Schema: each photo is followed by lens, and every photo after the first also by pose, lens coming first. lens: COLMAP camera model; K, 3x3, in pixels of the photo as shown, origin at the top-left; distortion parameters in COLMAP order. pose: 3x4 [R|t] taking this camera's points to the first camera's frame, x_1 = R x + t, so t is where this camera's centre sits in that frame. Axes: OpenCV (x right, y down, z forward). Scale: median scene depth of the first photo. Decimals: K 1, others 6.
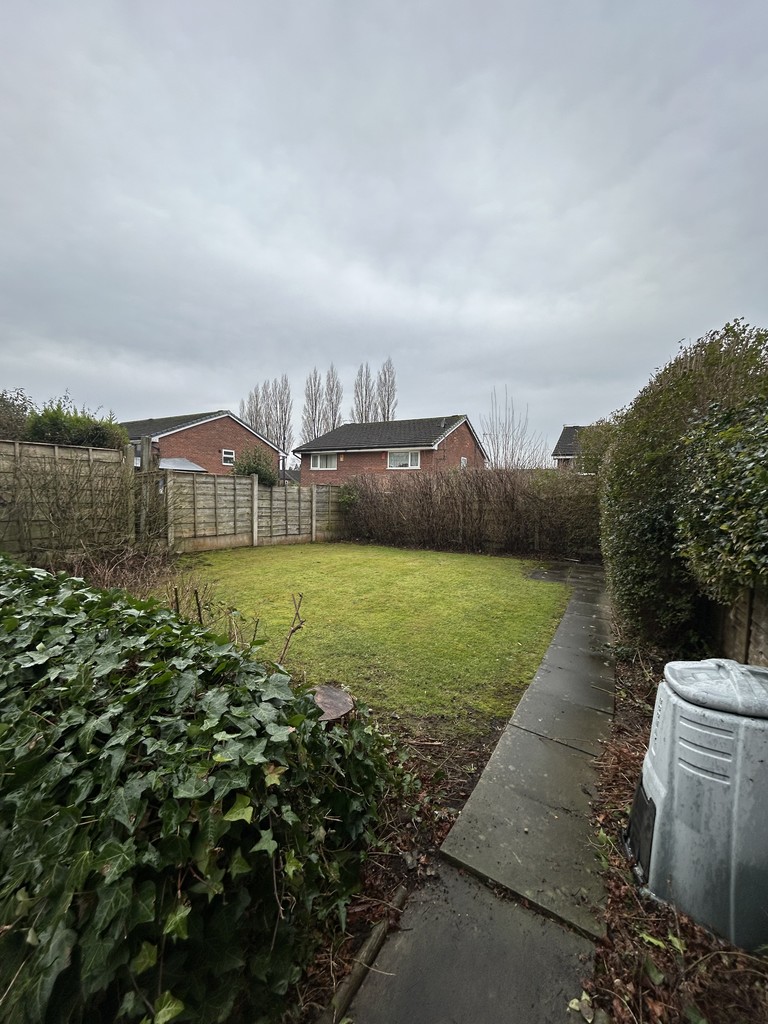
lens RADIAL K [[406.9, 0, 389.9], [0, 406.9, 512.7], [0, 0, 1]] dist [-0.011082, 0.000063]
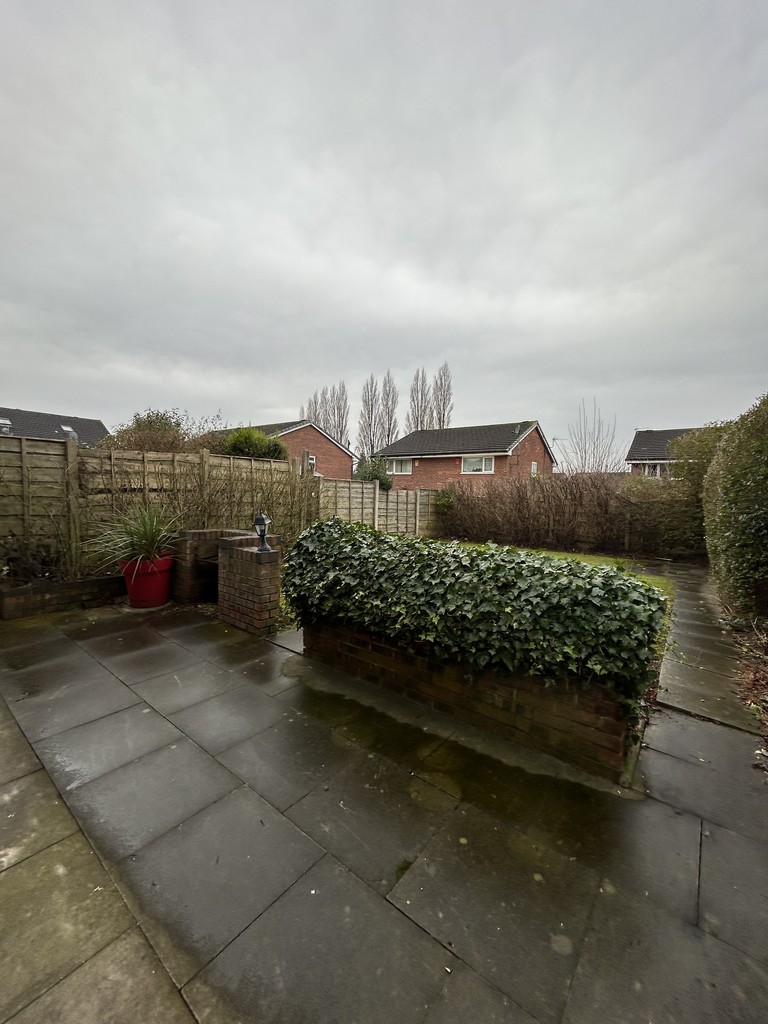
lens RADIAL K [[410.0, 0, 388.5], [0, 410.0, 512.7], [0, 0, 1]] dist [0.001109, 0.000243]
pose [[0.993376, 0.011010, -0.114382, -0.067099], [-0.011846, 0.999908, -0.006627, 0.003225], [0.114299, 0.007938, 0.993415, -0.074557]]
